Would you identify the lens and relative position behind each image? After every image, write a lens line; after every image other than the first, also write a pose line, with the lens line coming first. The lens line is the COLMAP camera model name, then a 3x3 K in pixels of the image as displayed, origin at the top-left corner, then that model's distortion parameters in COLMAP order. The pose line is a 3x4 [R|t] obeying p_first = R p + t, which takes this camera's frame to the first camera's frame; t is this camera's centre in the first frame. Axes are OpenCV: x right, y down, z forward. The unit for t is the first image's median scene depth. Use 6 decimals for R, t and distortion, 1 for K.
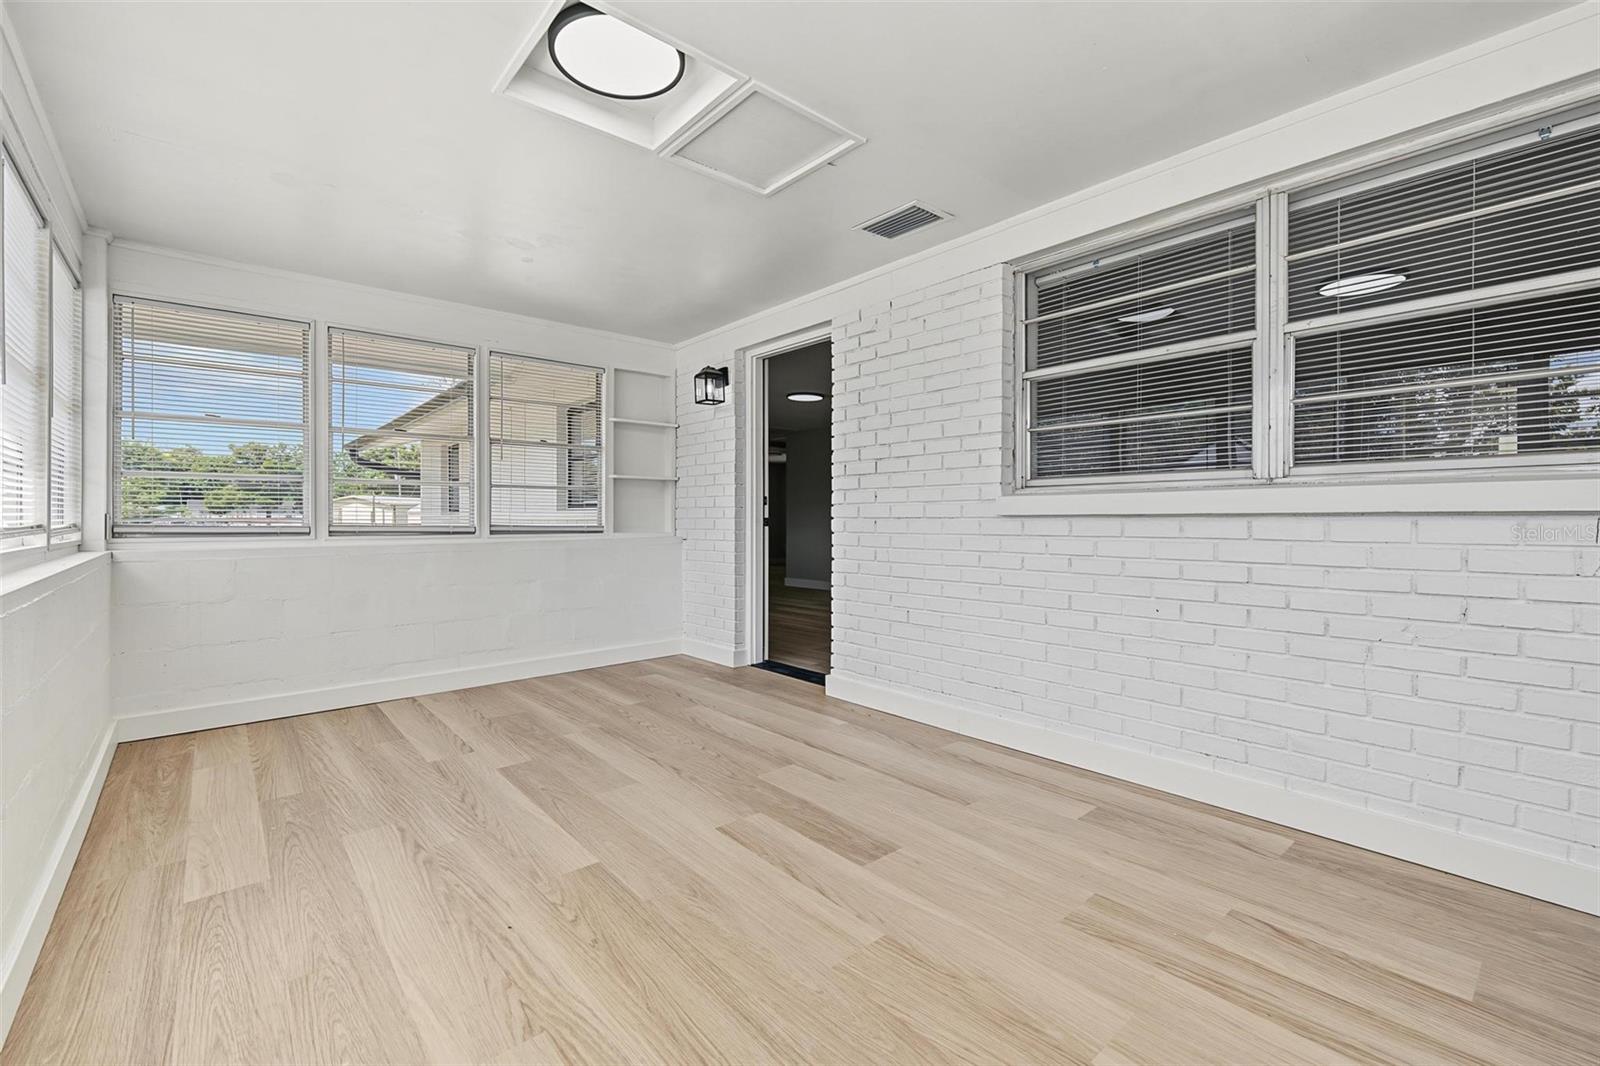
lens RADIAL K [[686.7, 0, 800.3], [0, 686.7, 527.7], [0, 0, 1]] dist [-0.000690, 0.000136]
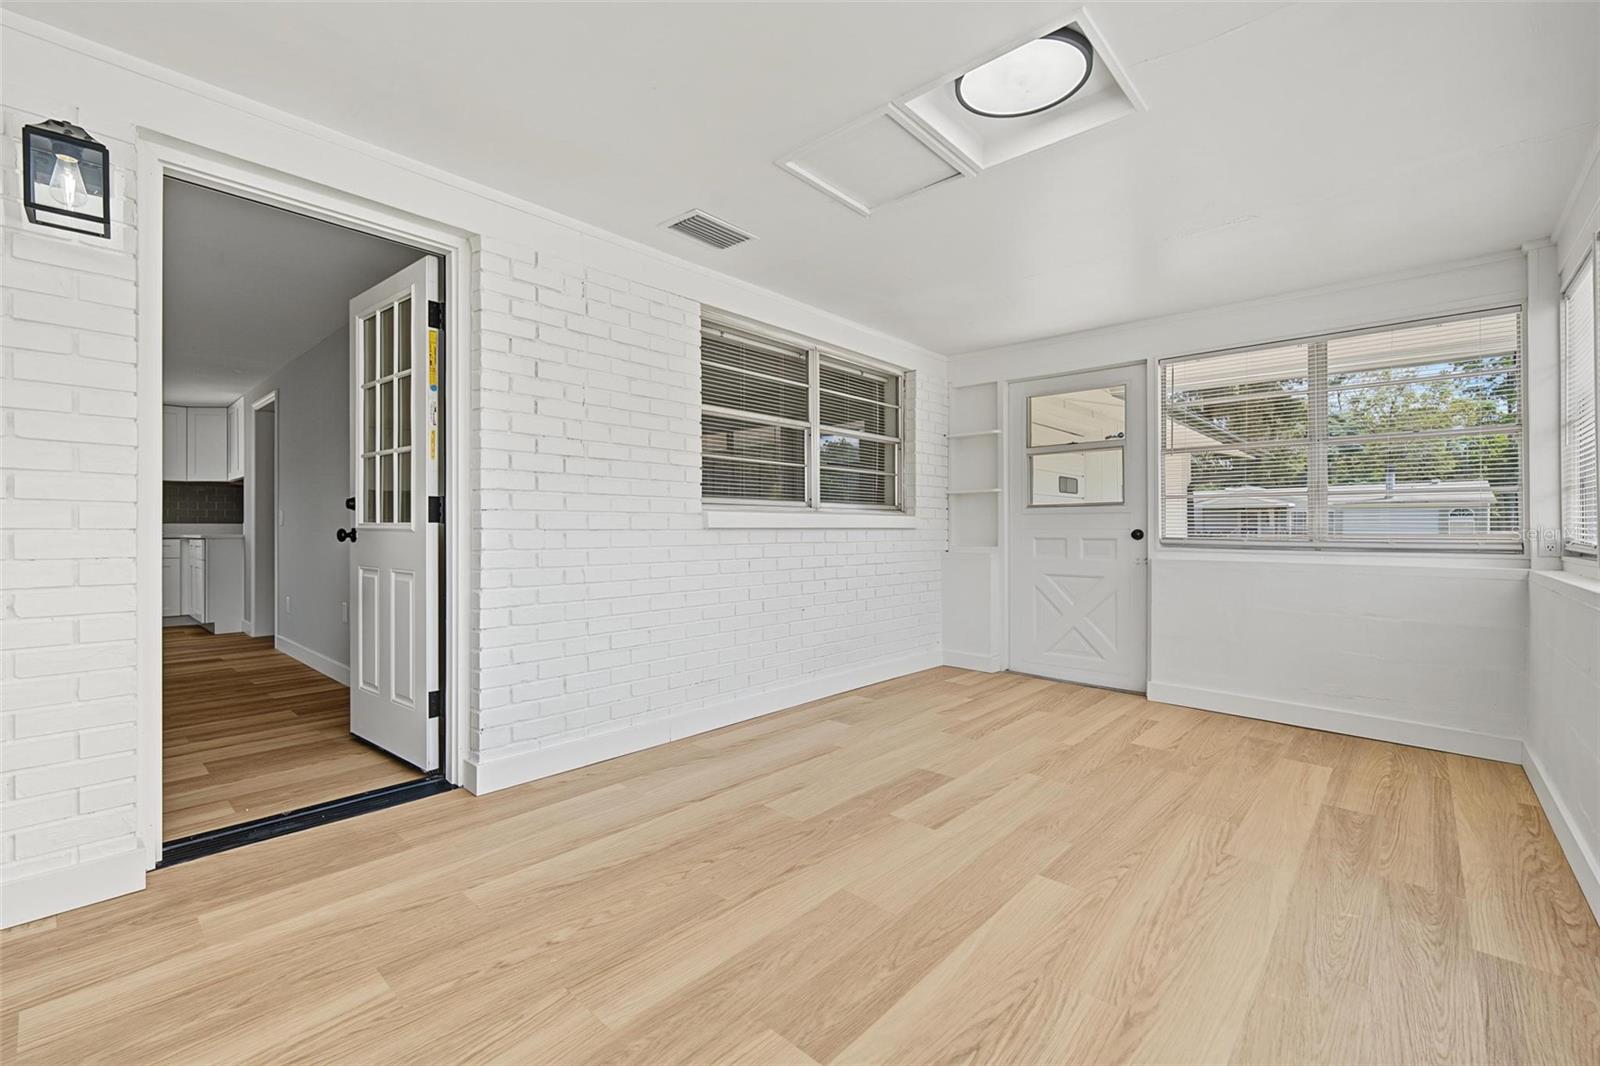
lens RADIAL K [[677.8, 0, 790.9], [0, 677.8, 532.9], [0, 0, 1]] dist [-0.000748, -0.000132]
pose [[-0.115951, -0.006692, 0.993232, -0.989968], [0.010140, 0.999917, 0.007921, -0.020072], [-0.993203, 0.010990, -0.115874, 1.180842]]
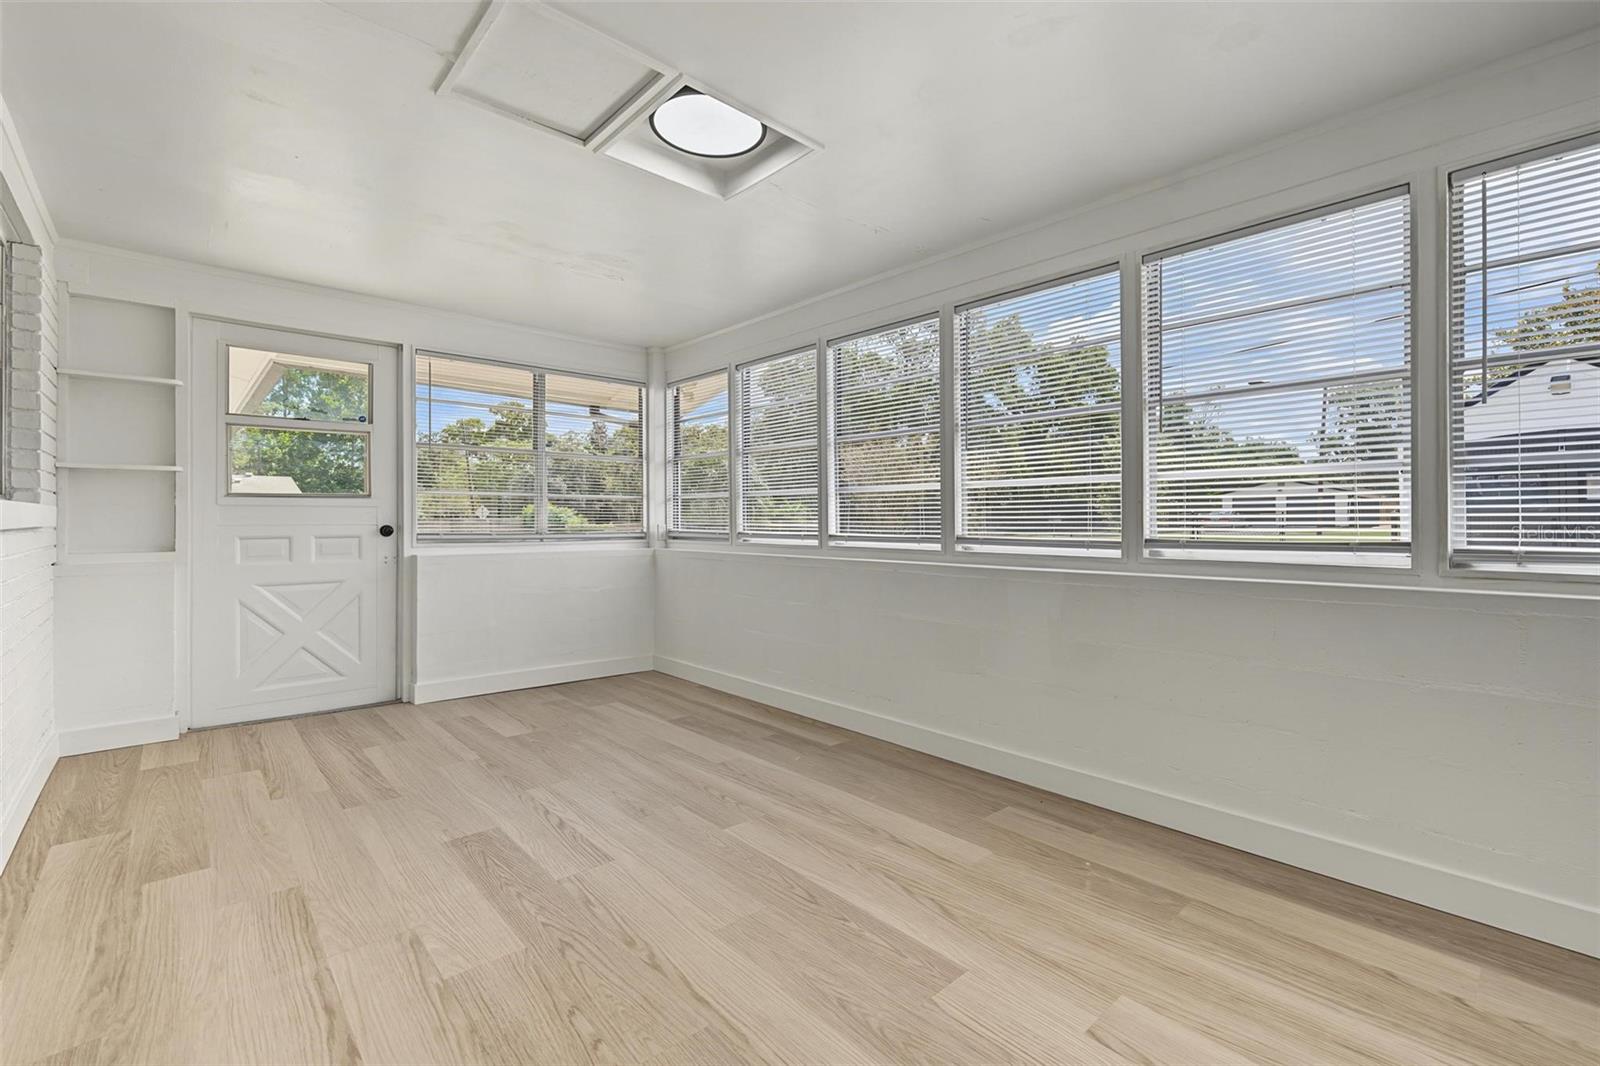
lens RADIAL K [[689.7, 0, 799.3], [0, 689.7, 512.4], [0, 0, 1]] dist [-0.001116, -0.000440]
pose [[-0.999650, -0.001478, -0.026399, -0.313989], [-0.001524, 0.999997, 0.001745, -0.039880], [0.026396, 0.001784, -0.999650, 1.738398]]
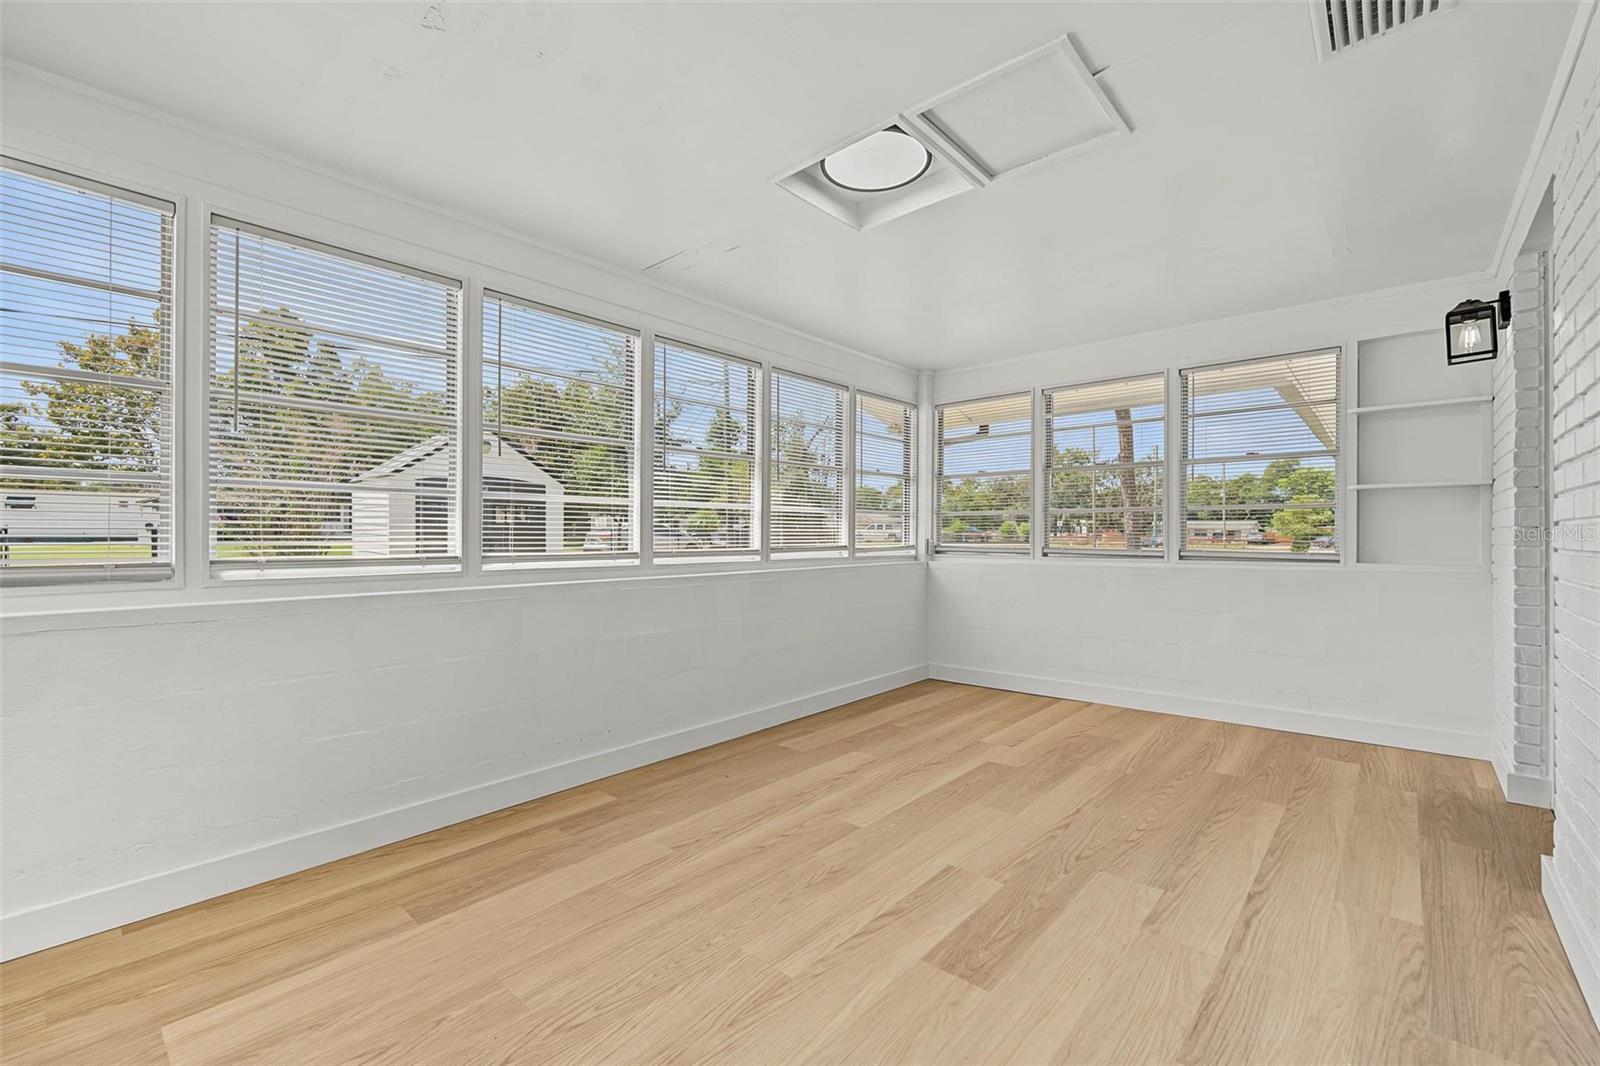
lens RADIAL K [[677.8, 0, 790.9], [0, 677.8, 532.9], [0, 0, 1]] dist [-0.000748, -0.000132]
pose [[0.124553, -0.005694, -0.992197, 0.720388], [-0.012551, 0.999894, -0.007314, -0.023584], [0.992134, 0.013364, 0.124469, 0.574503]]
